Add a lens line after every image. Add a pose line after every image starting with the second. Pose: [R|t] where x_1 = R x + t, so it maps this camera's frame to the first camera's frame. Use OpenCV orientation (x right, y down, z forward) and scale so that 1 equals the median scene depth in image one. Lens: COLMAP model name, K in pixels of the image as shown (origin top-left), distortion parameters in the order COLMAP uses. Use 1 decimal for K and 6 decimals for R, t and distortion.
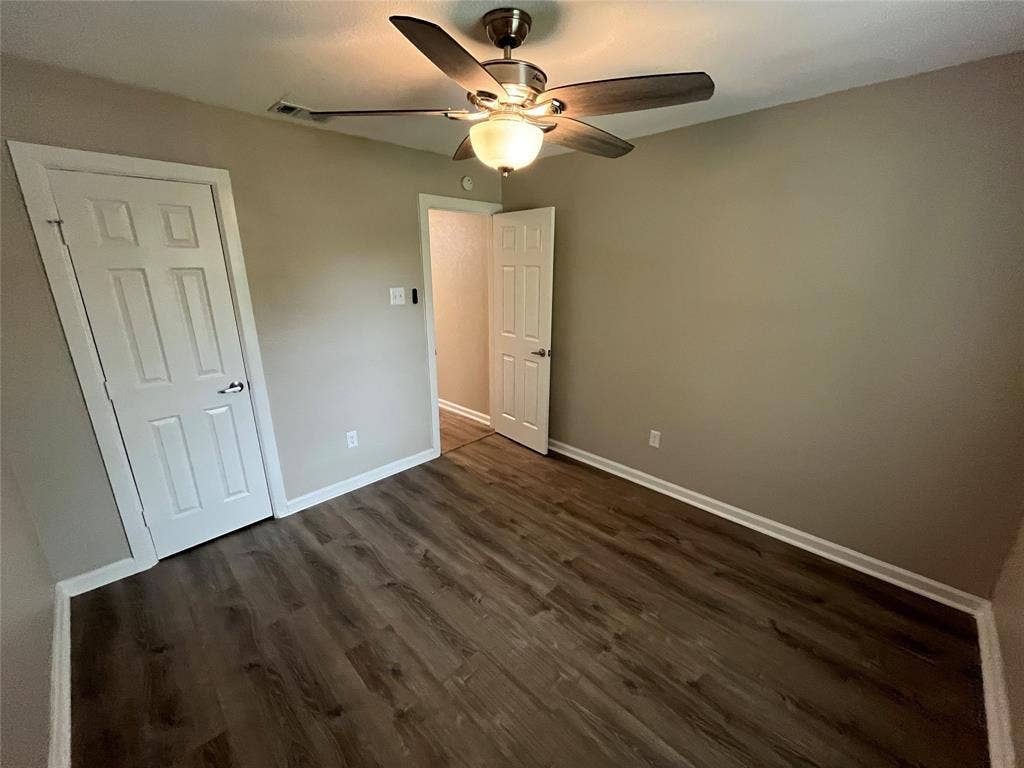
lens RADIAL K [[412.9, 0, 512.0], [0, 412.9, 384.0], [0, 0, 1]] dist [-0.001365, -0.000210]
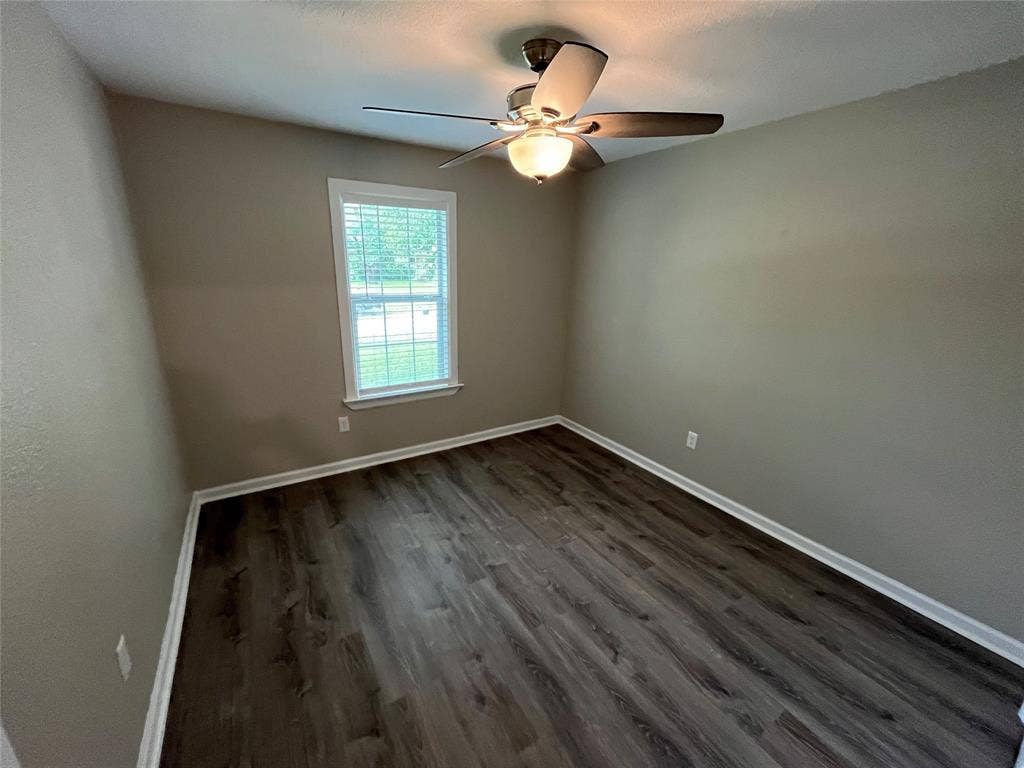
lens RADIAL K [[412.9, 0, 512.0], [0, 412.9, 384.0], [0, 0, 1]] dist [-0.001365, -0.000210]
pose [[-0.971948, -0.087604, 0.218271, -0.168732], [0.043893, 0.844177, 0.534265, -0.459629], [-0.231063, 0.528859, -0.816651, 1.583671]]
